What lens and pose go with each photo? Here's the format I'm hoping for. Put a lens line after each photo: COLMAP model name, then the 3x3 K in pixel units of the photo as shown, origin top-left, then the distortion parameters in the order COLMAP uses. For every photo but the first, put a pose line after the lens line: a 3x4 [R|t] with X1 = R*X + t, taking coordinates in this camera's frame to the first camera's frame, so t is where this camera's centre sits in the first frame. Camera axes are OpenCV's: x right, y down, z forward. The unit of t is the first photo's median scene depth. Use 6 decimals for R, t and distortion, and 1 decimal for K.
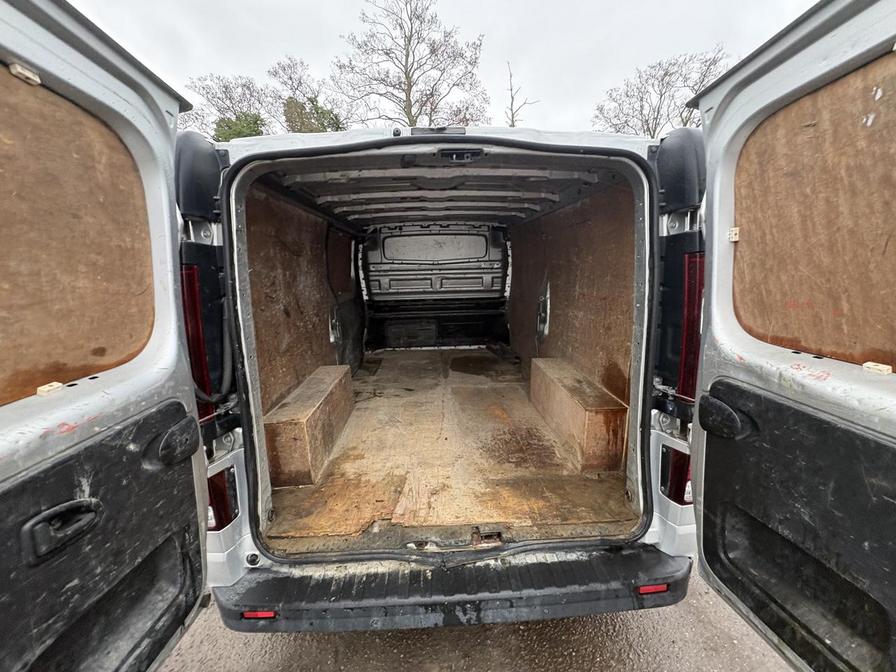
lens RADIAL K [[356.5, 0, 449.5], [0, 356.5, 337.1], [0, 0, 1]] dist [0.004935, -0.000043]
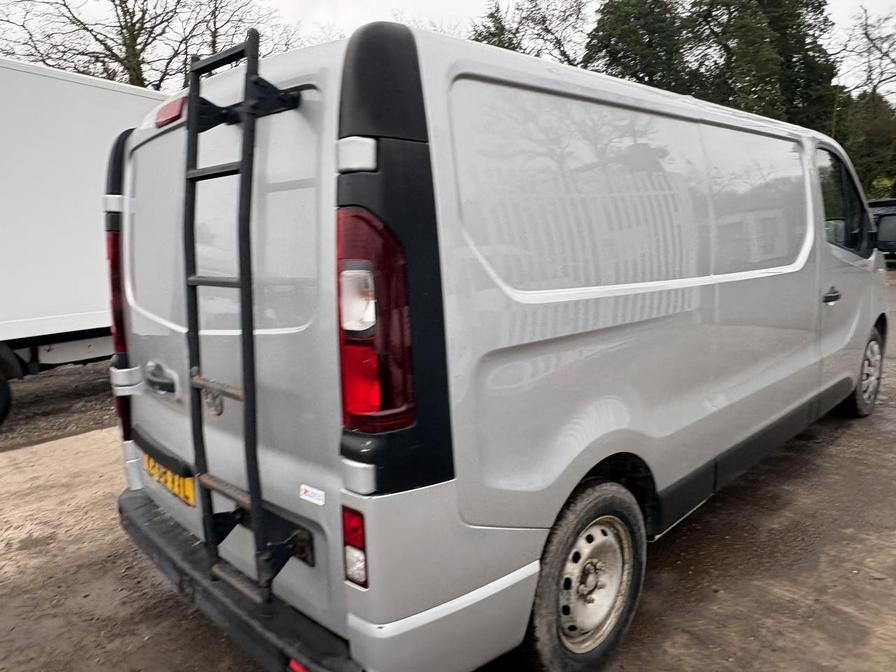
lens RADIAL K [[628.5, 0, 448.0], [0, 628.5, 336.0], [0, 0, 1]] dist [0.008938, 0.003946]
pose [[0.657389, 0.117559, -0.744325, 1.597297], [-0.124964, 0.991087, 0.046164, -0.065578], [0.743118, 0.062666, 0.666220, 0.320423]]
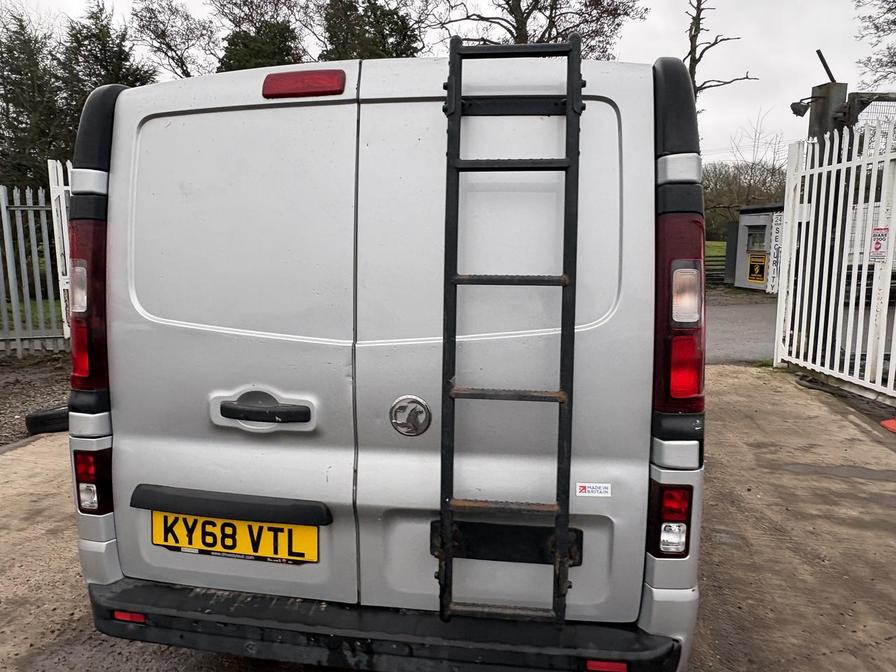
lens RADIAL K [[633.1, 0, 452.8], [0, 633.1, 335.7], [0, 0, 1]] dist [0.002091, 0.000239]
pose [[0.976655, 0.049547, -0.209020, 0.486584], [-0.065476, 0.995397, -0.069988, 0.138349], [0.204590, 0.082040, 0.975404, -0.370812]]
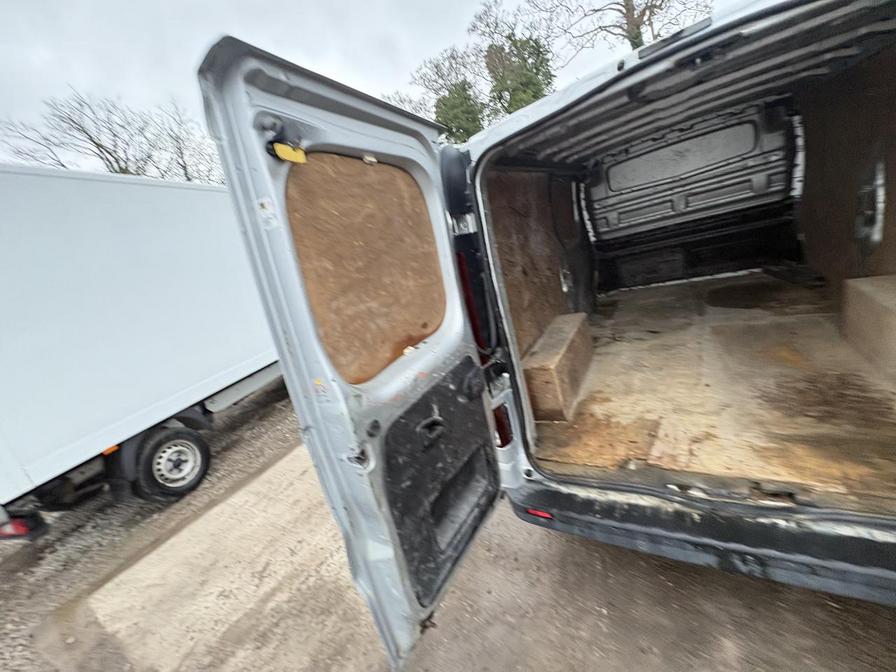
lens RADIAL K [[359.4, 0, 447.9], [0, 359.4, 334.0], [0, 0, 1]] dist [0.001950, 0.000180]
pose [[0.810300, -0.055773, -0.583356, -0.004117], [0.143015, 0.984182, 0.104558, -0.045536], [0.568297, -0.168152, 0.805459, -0.119673]]
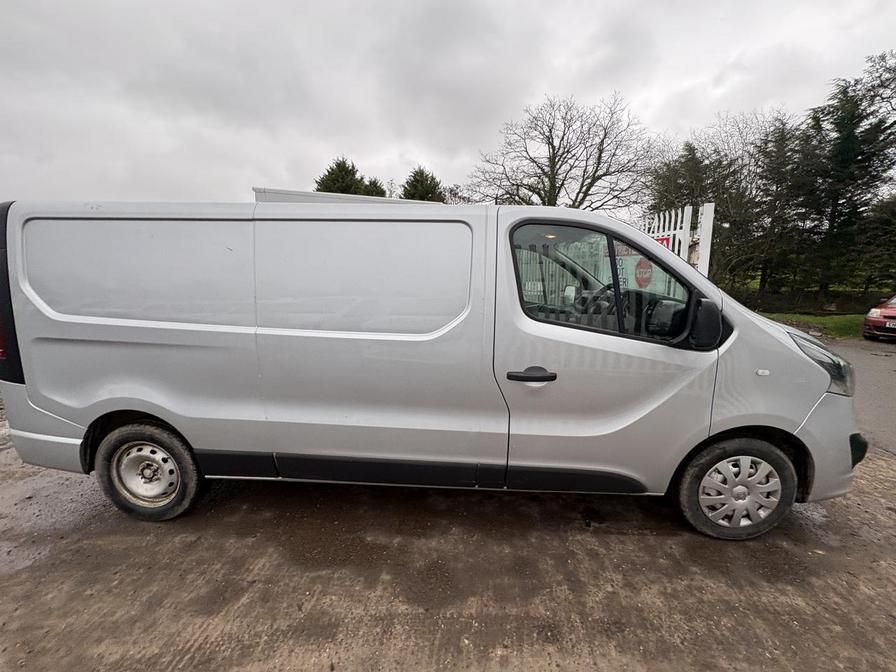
lens RADIAL K [[354.5, 0, 448.0], [0, 354.5, 336.0], [0, 0, 1]] dist [-0.001475, -0.000209]
pose [[-0.096850, 0.202491, -0.974483, 2.119824], [-0.219368, 0.950666, 0.219344, -0.756157], [0.970823, 0.235014, -0.047651, 3.101029]]
